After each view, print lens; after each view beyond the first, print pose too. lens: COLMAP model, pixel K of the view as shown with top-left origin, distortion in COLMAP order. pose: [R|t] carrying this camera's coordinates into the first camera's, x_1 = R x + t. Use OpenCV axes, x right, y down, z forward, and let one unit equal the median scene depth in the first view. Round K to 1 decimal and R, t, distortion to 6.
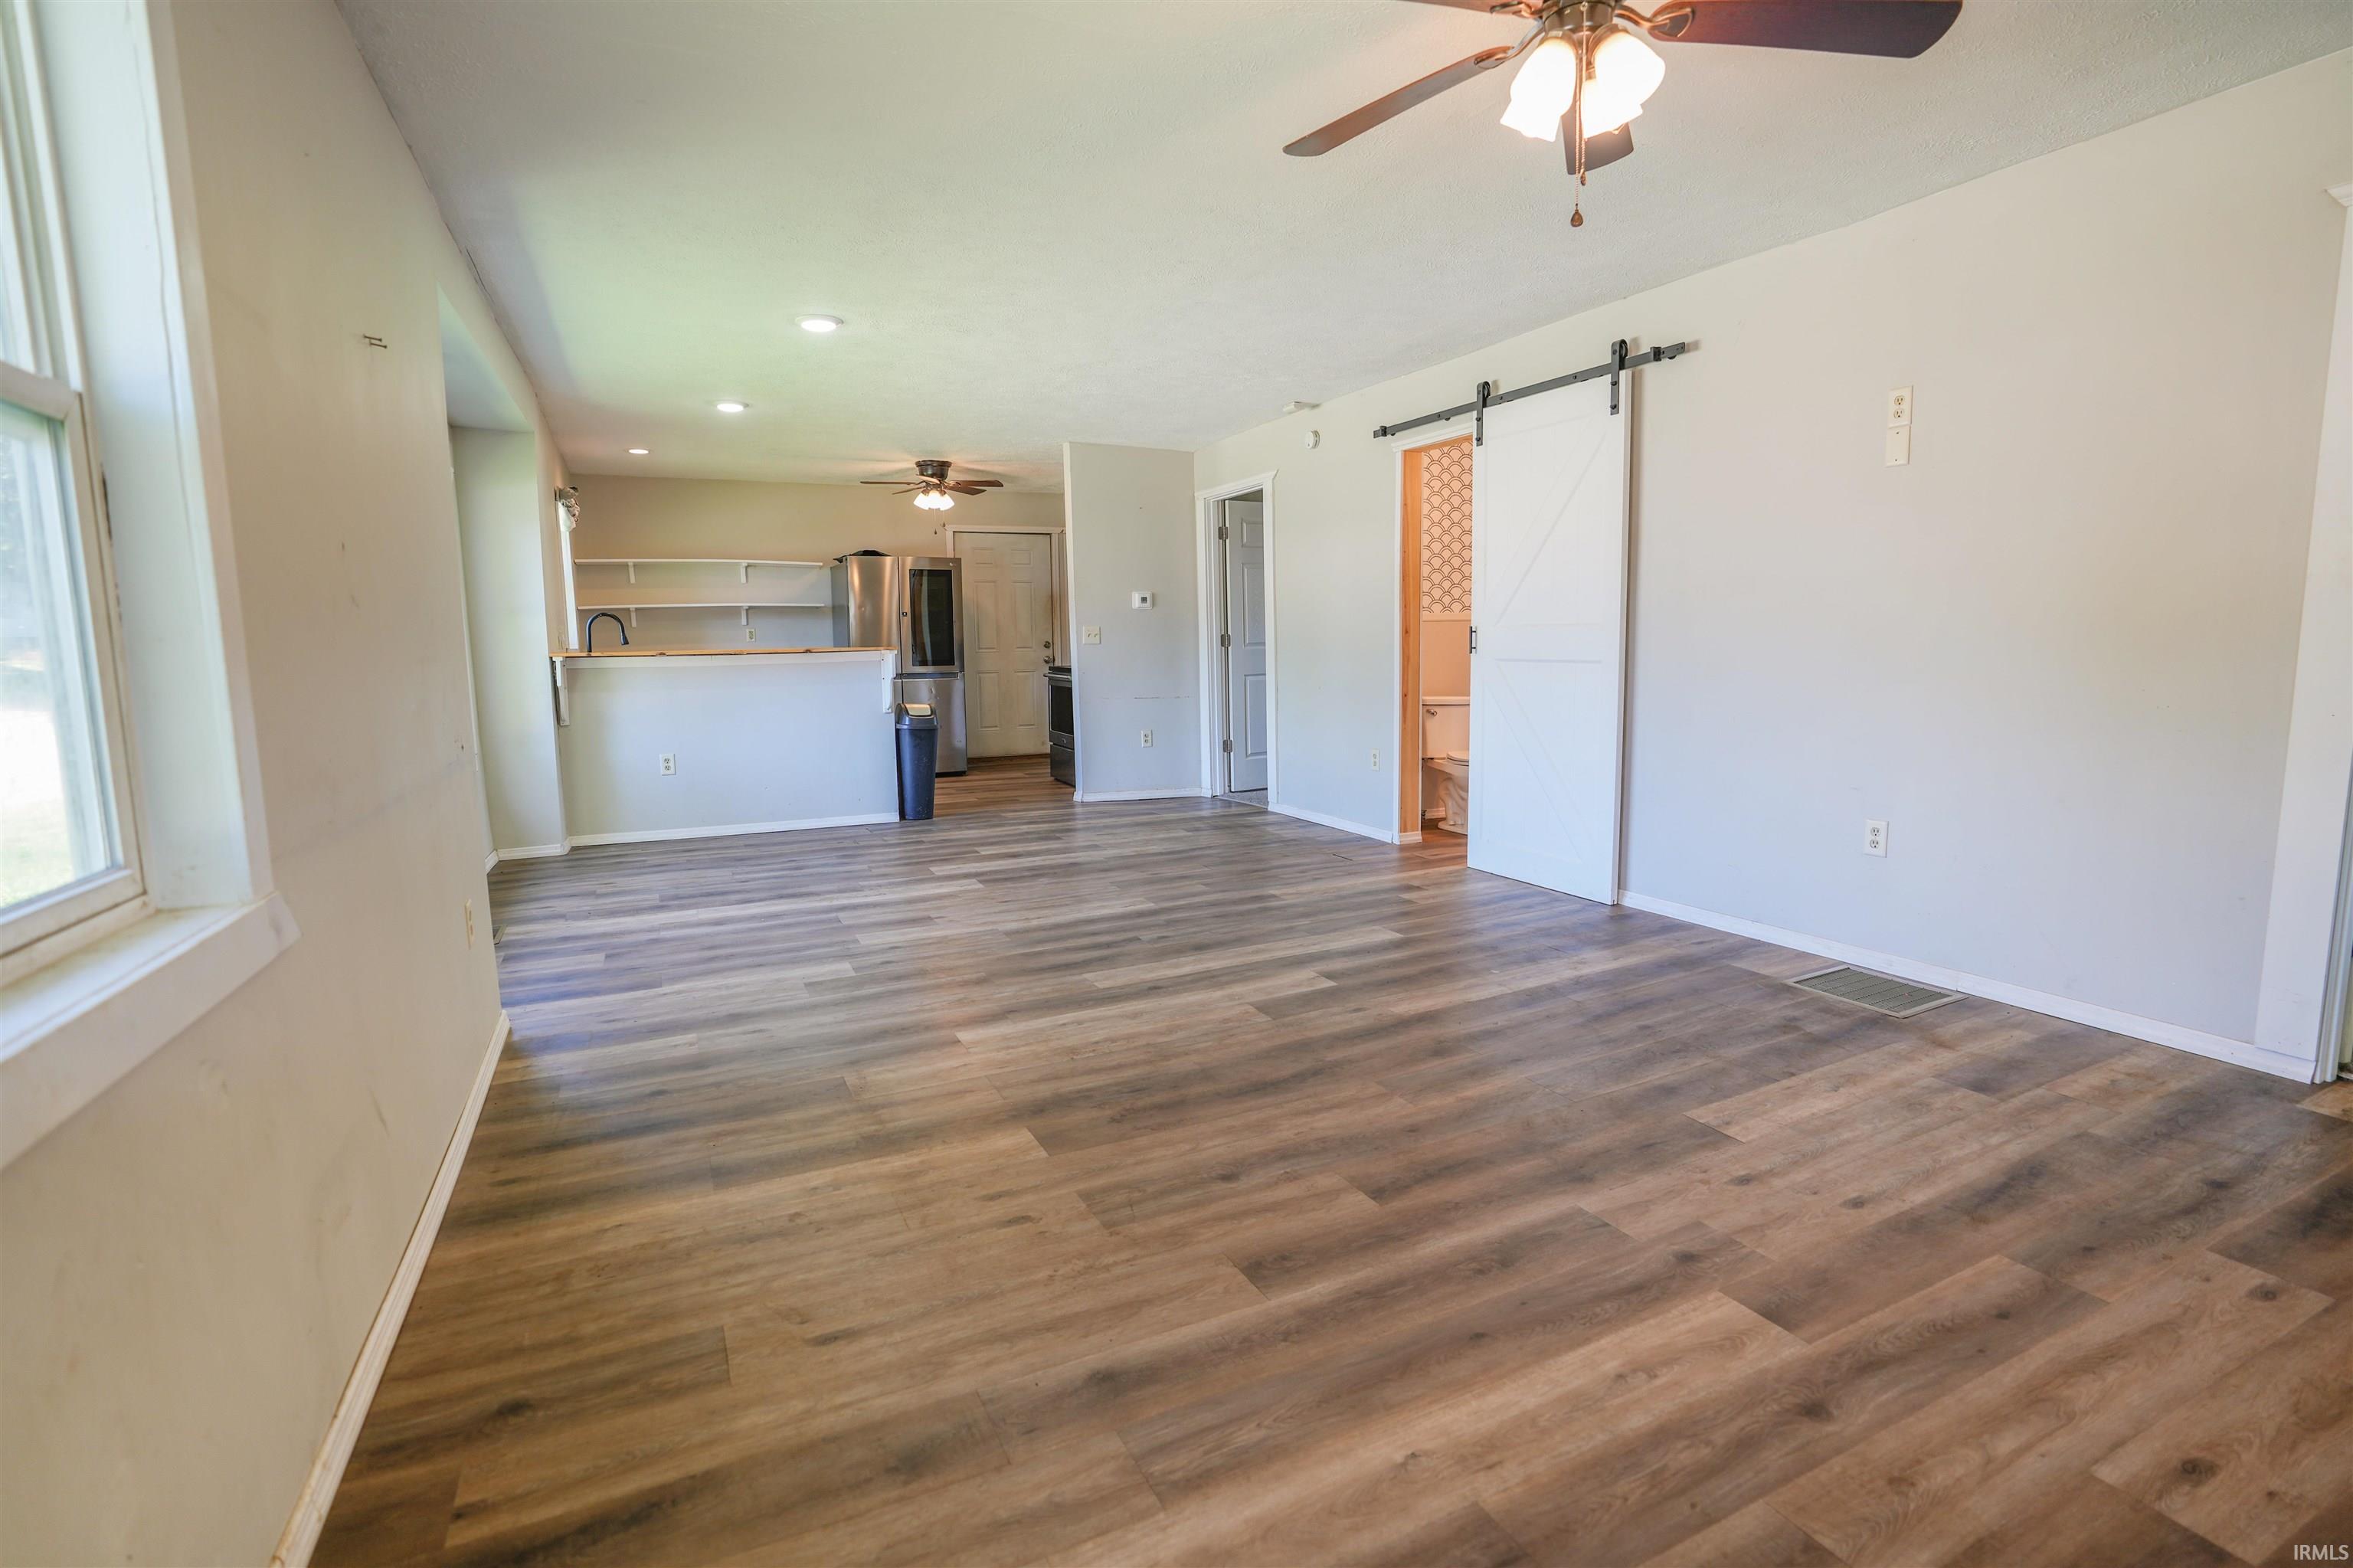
lens RADIAL K [[1115.0, 0, 1176.5], [0, 1115.0, 784.0], [0, 0, 1]] dist [-0.074113, 0.031148]
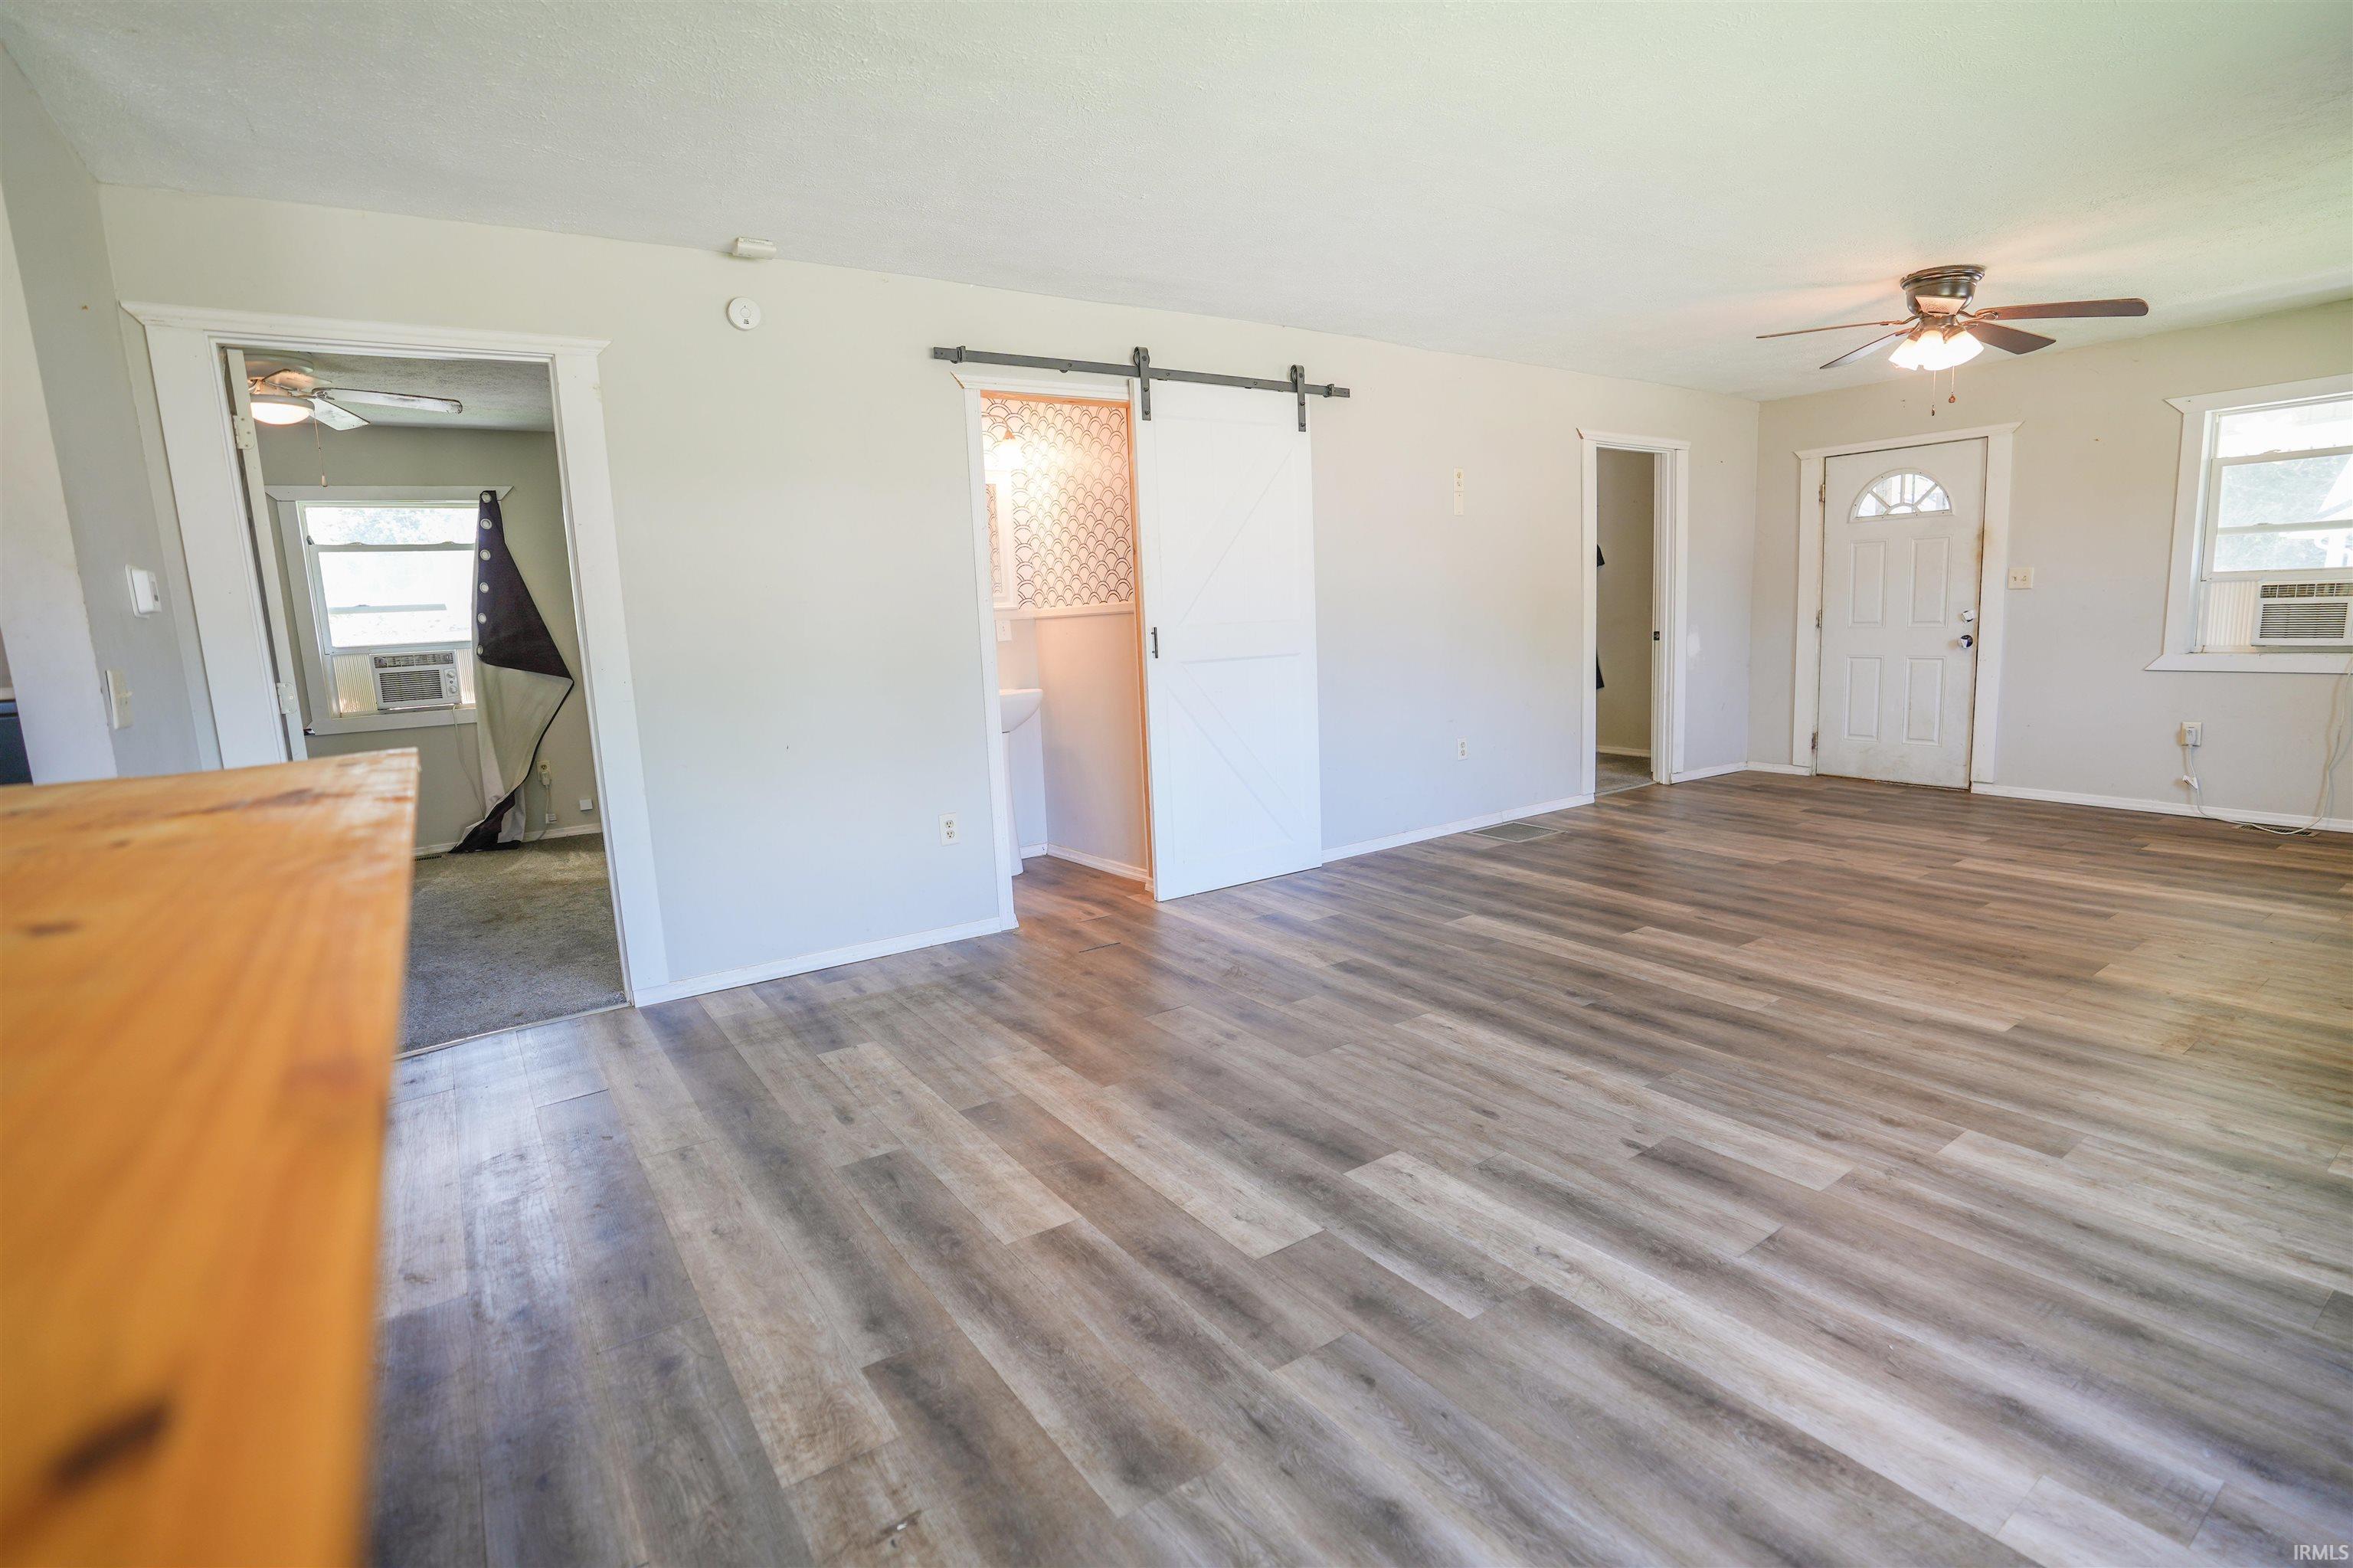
lens RADIAL K [[1115.0, 0, 1176.5], [0, 1115.0, 784.0], [0, 0, 1]] dist [-0.074113, 0.031148]
pose [[-0.159363, -0.131174, 0.978467, -0.832843], [0.174409, 0.971802, 0.158686, -0.216641], [-0.971692, 0.195943, -0.131991, 1.535122]]
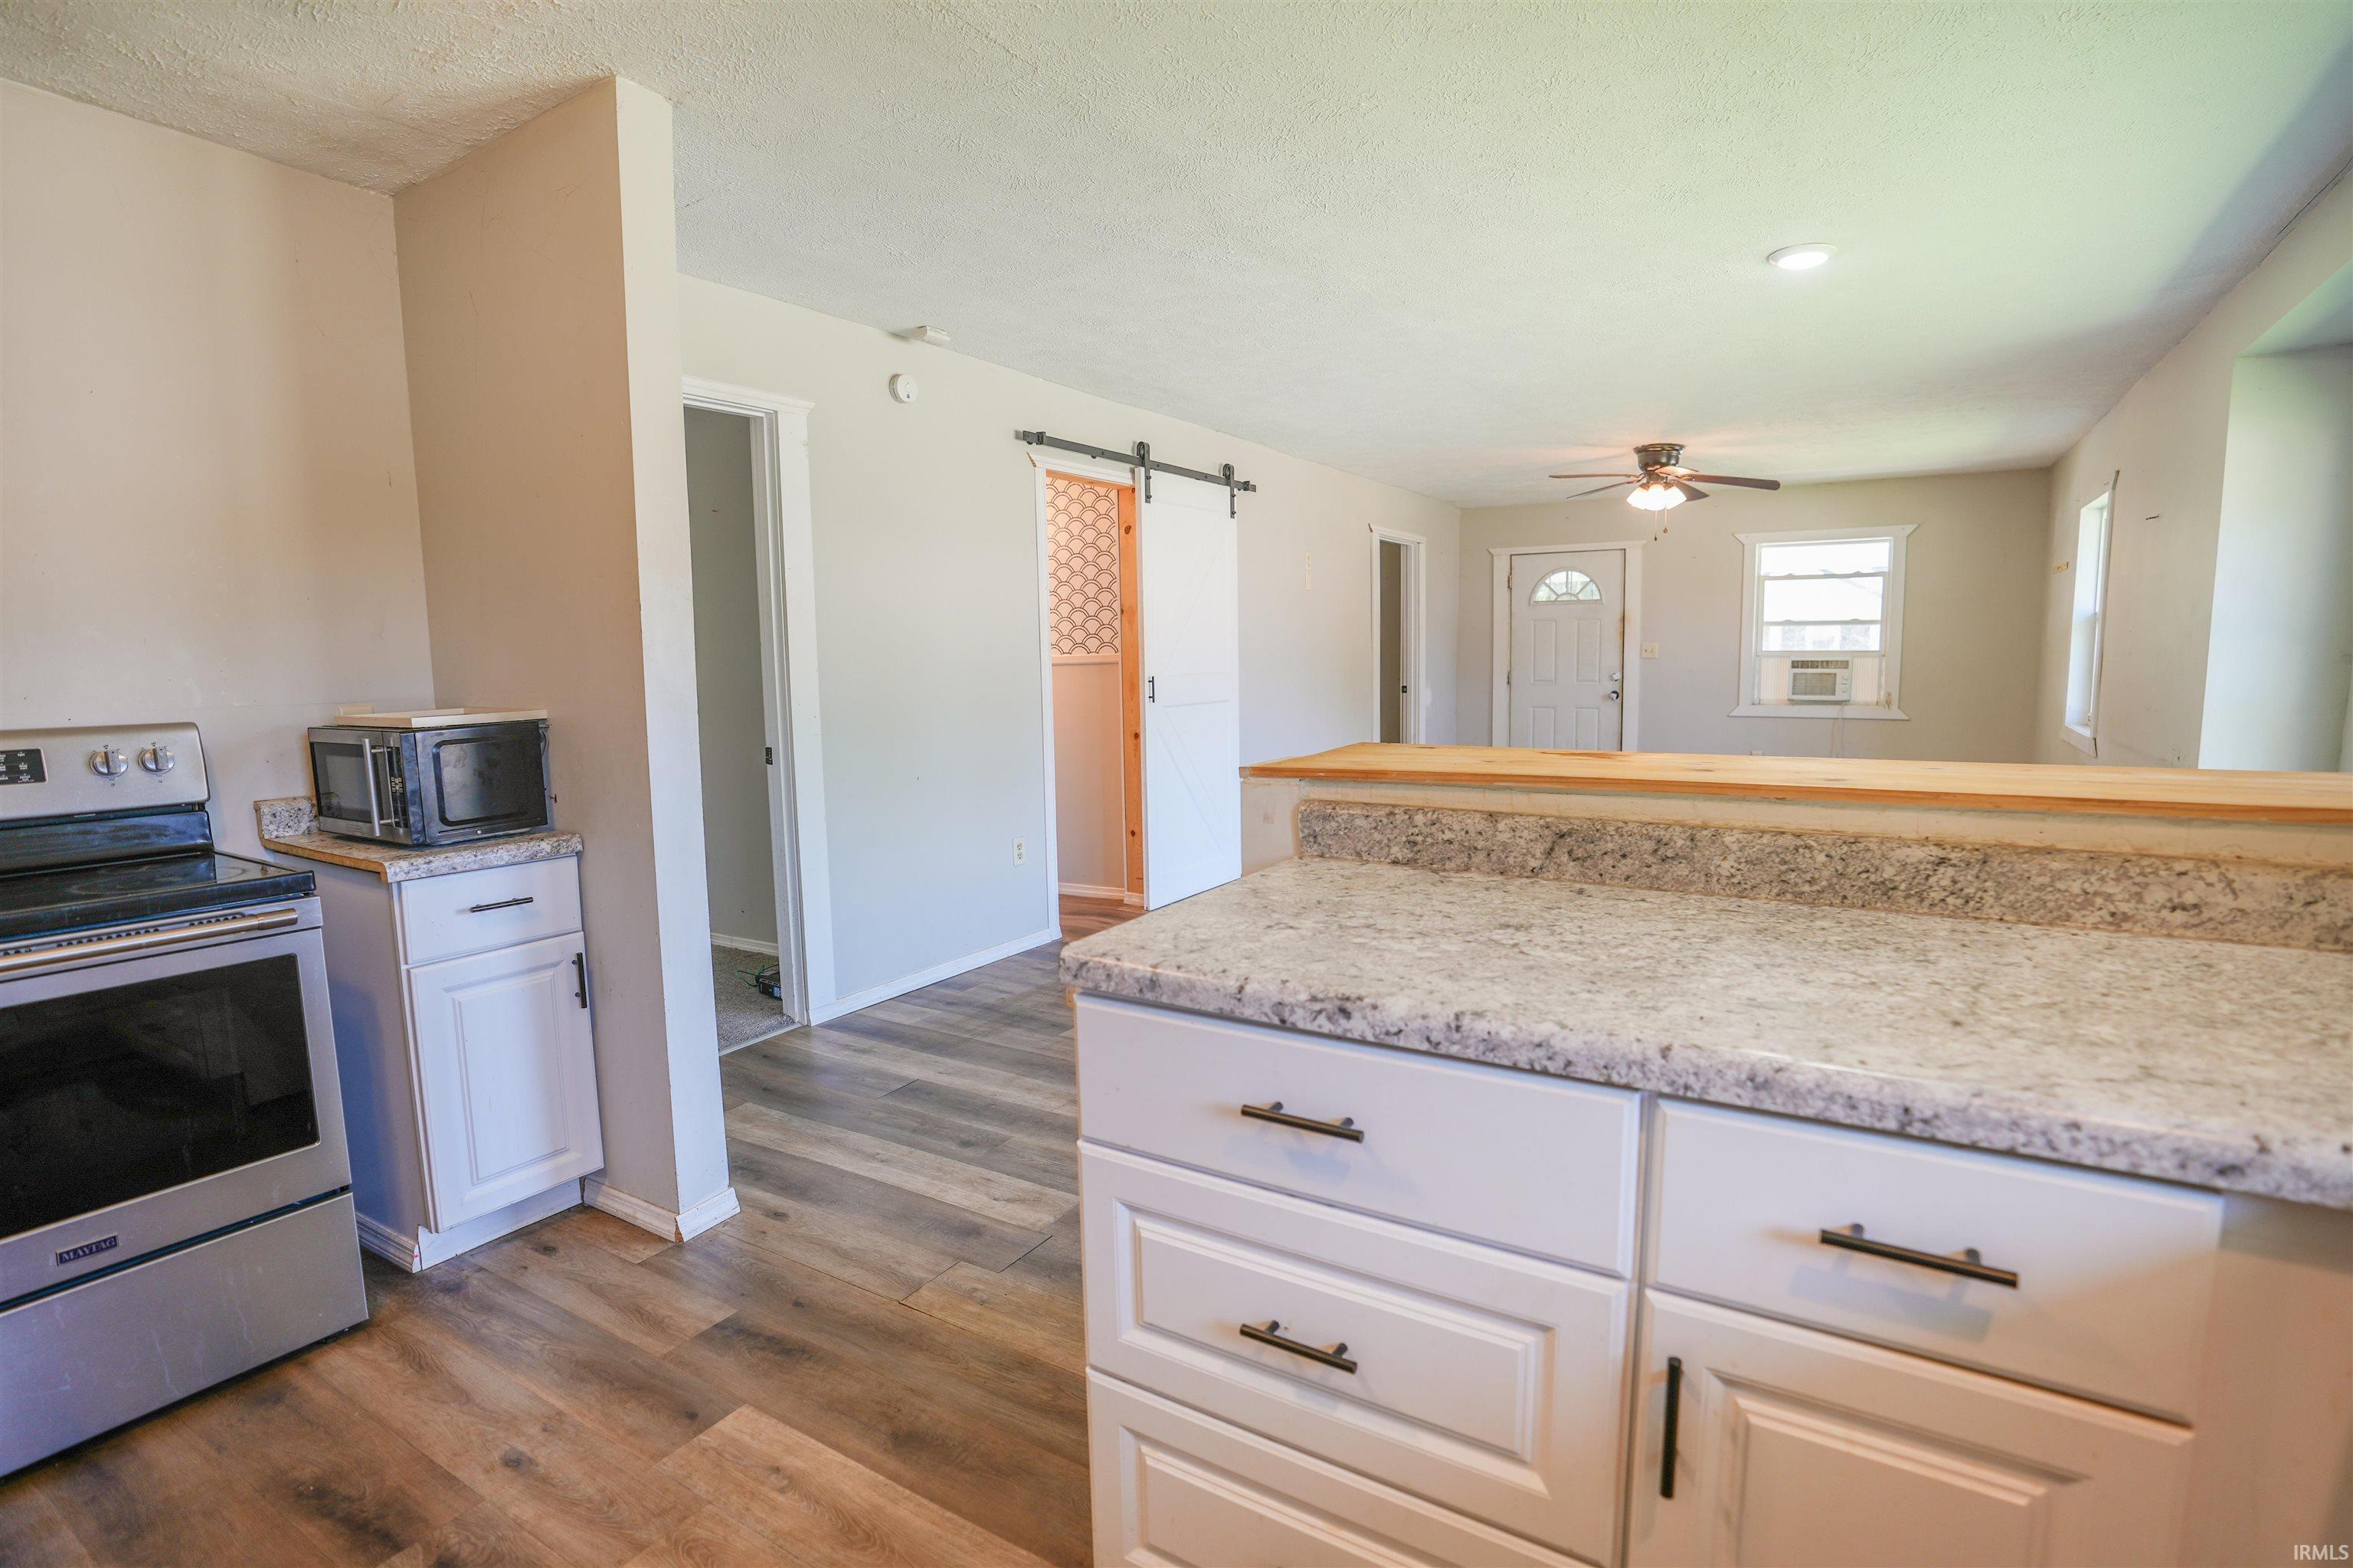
lens RADIAL K [[1132.6, 0, 1186.7], [0, 1132.6, 784.9], [0, 0, 1]] dist [-0.074095, 0.031536]
pose [[-0.541575, -0.077703, 0.837054, -0.876747], [0.133636, 0.975100, 0.176980, -0.308882], [-0.829963, 0.207709, -0.517705, 2.105098]]
